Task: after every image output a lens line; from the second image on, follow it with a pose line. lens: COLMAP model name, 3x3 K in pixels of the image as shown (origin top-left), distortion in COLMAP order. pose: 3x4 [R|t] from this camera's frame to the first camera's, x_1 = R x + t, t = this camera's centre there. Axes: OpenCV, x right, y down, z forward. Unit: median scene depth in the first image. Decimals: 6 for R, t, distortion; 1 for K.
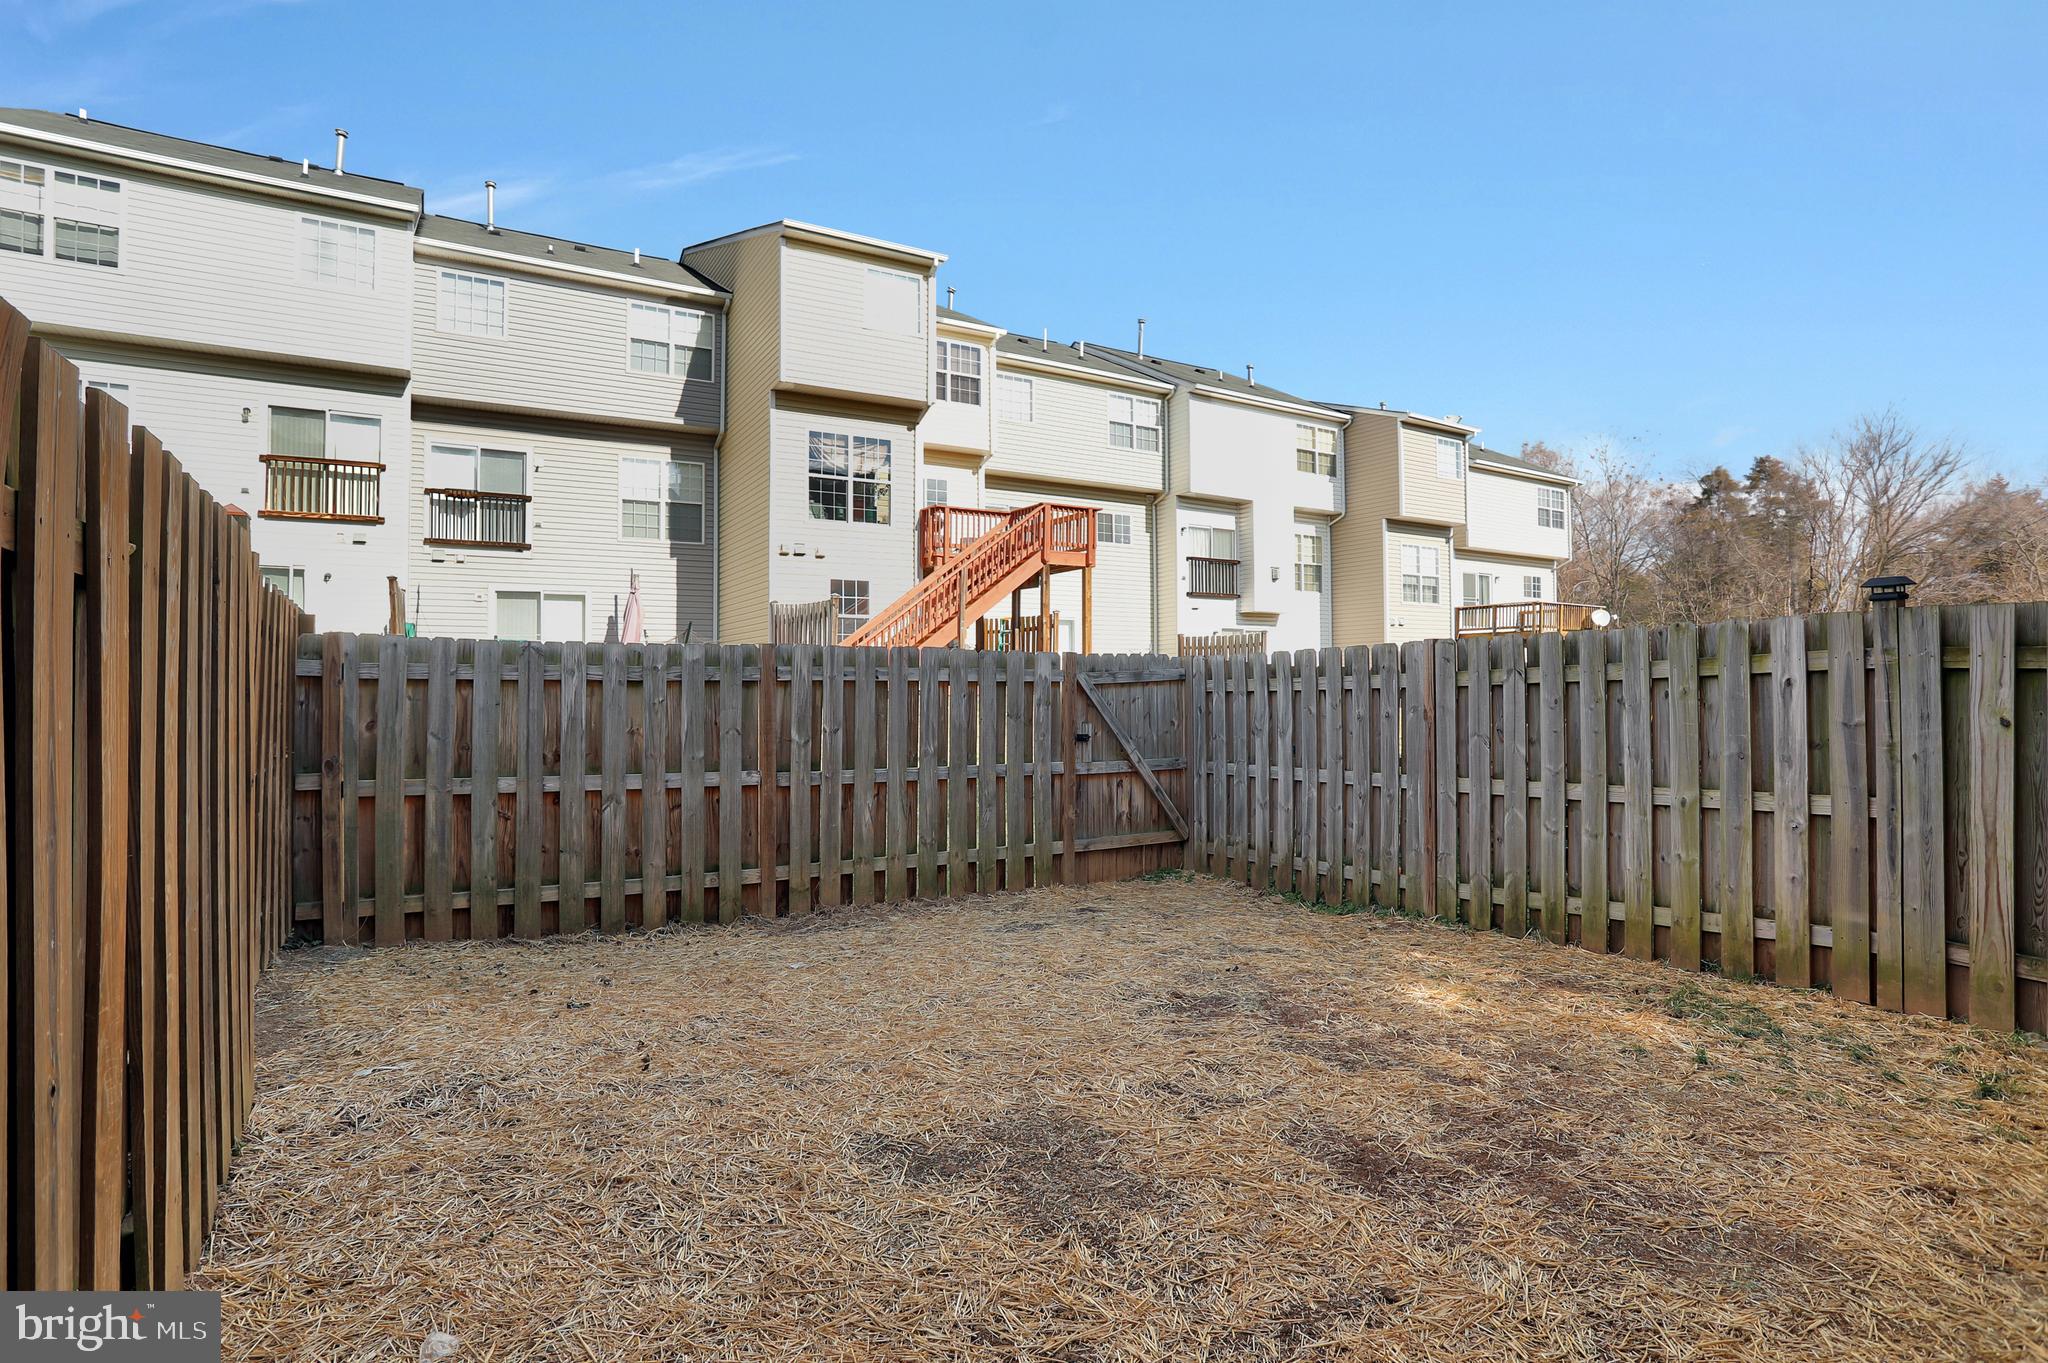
lens RADIAL K [[999.0, 0, 1024.0], [0, 999.0, 681.5], [0, 0, 1]] dist [-0.041560, 0.000644]
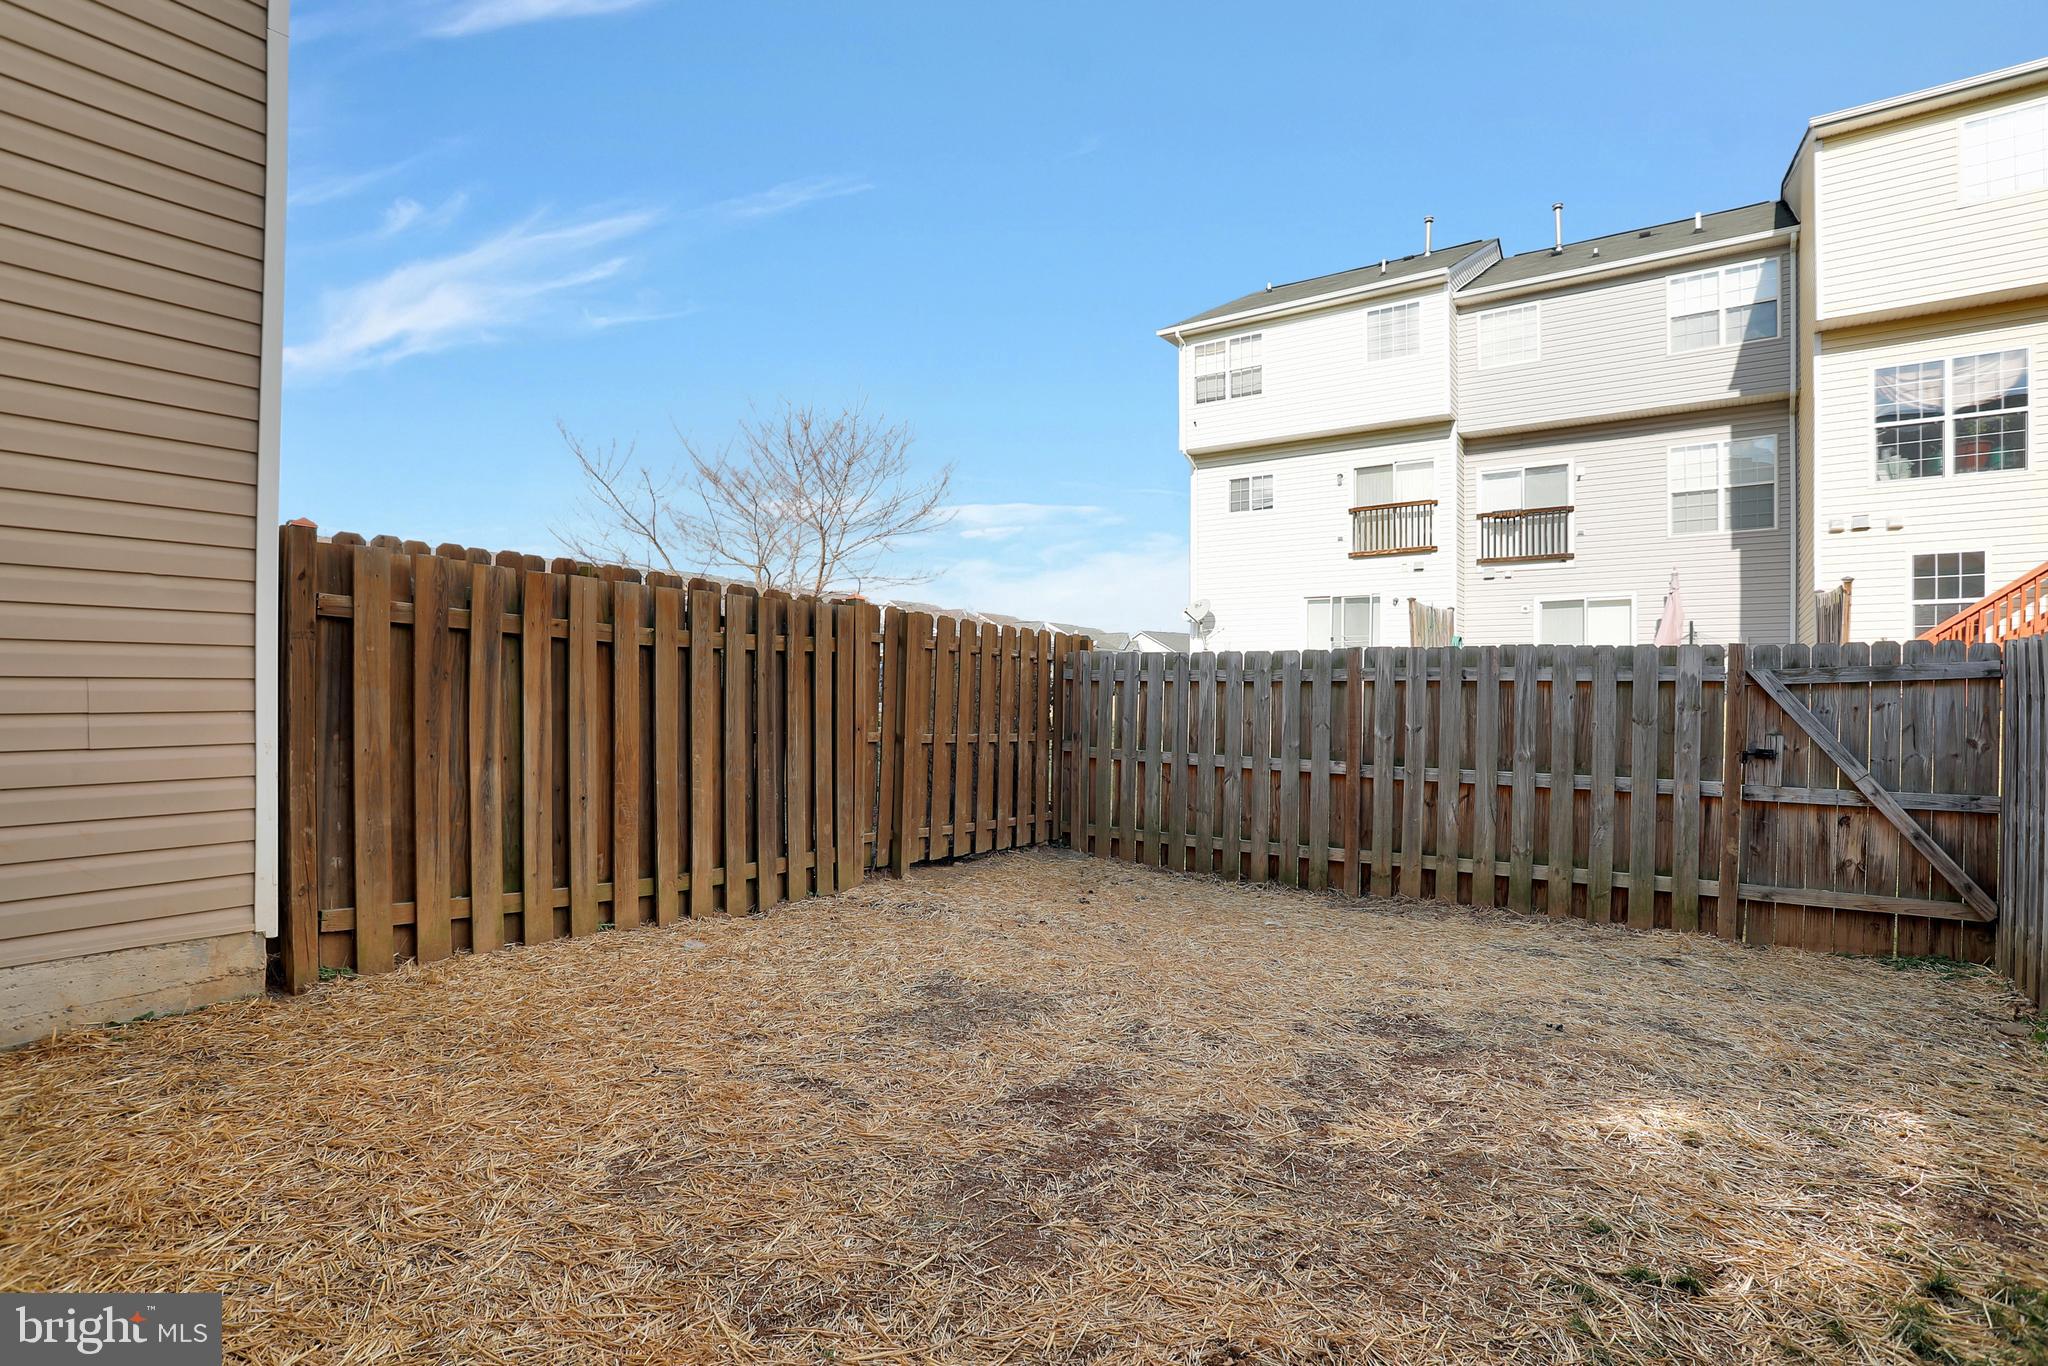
lens RADIAL K [[986.9, 0, 1024.2], [0, 986.9, 711.7], [0, 0, 1]] dist [-0.042432, 0.010186]
pose [[0.435933, 0.020184, -0.899753, 0.460340], [-0.001489, 0.999763, 0.021706, 0.008202], [0.899978, -0.008123, 0.435860, 0.158375]]
